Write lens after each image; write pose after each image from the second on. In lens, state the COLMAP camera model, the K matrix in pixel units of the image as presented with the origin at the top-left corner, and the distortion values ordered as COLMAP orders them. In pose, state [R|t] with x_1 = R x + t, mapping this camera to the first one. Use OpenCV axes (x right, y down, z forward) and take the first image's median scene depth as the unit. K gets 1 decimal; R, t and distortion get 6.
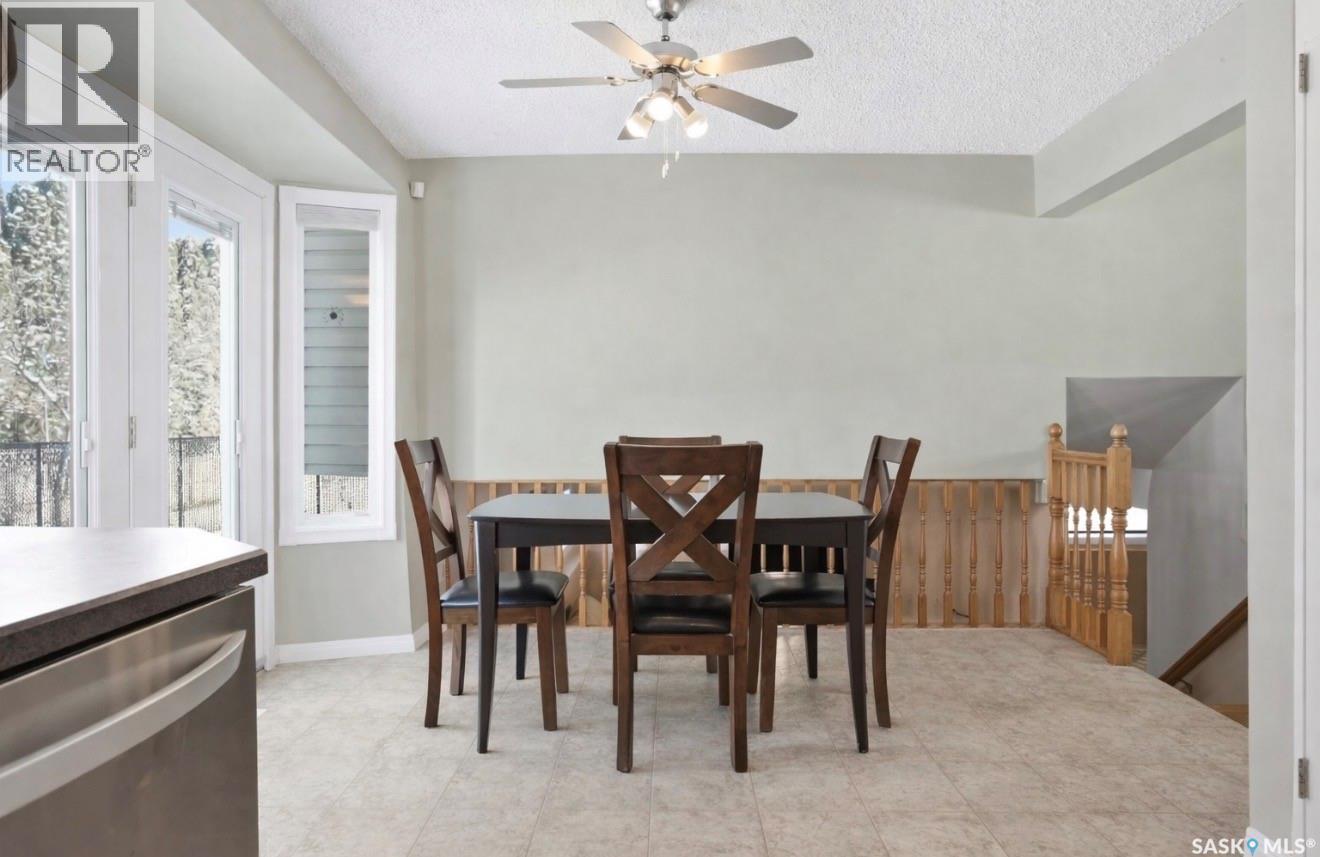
lens RADIAL K [[809.1, 0, 660.0], [0, 809.1, 428.5], [0, 0, 1]] dist [-0.057028, 0.000507]
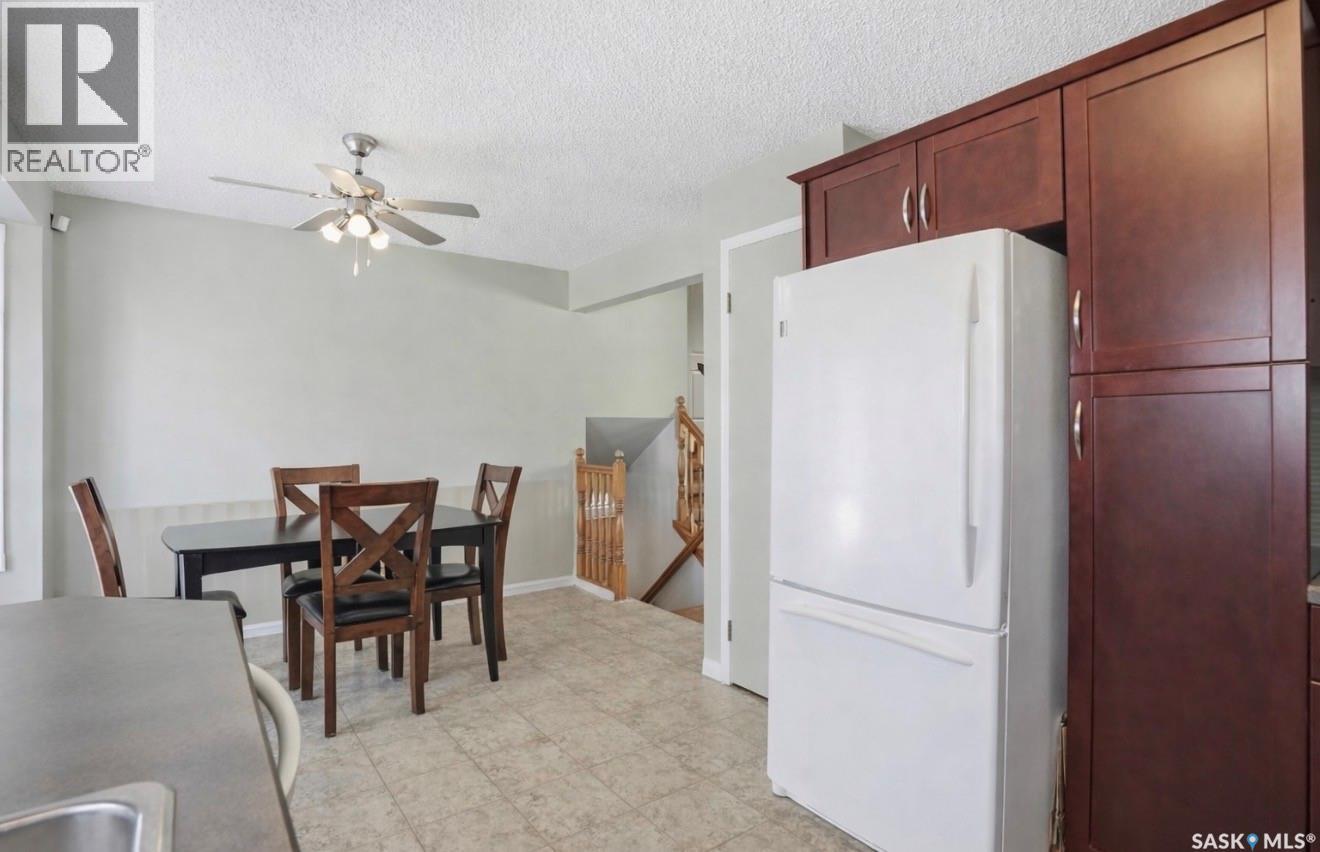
lens RADIAL K [[624.6, 0, 660.0], [0, 624.6, 426.0], [0, 0, 1]] dist [-0.001382, -0.000044]
pose [[0.788371, 0.010689, 0.615108, -0.230116], [-0.007433, 0.999942, -0.007849, -0.064351], [-0.615156, 0.001616, 0.788404, -0.115692]]
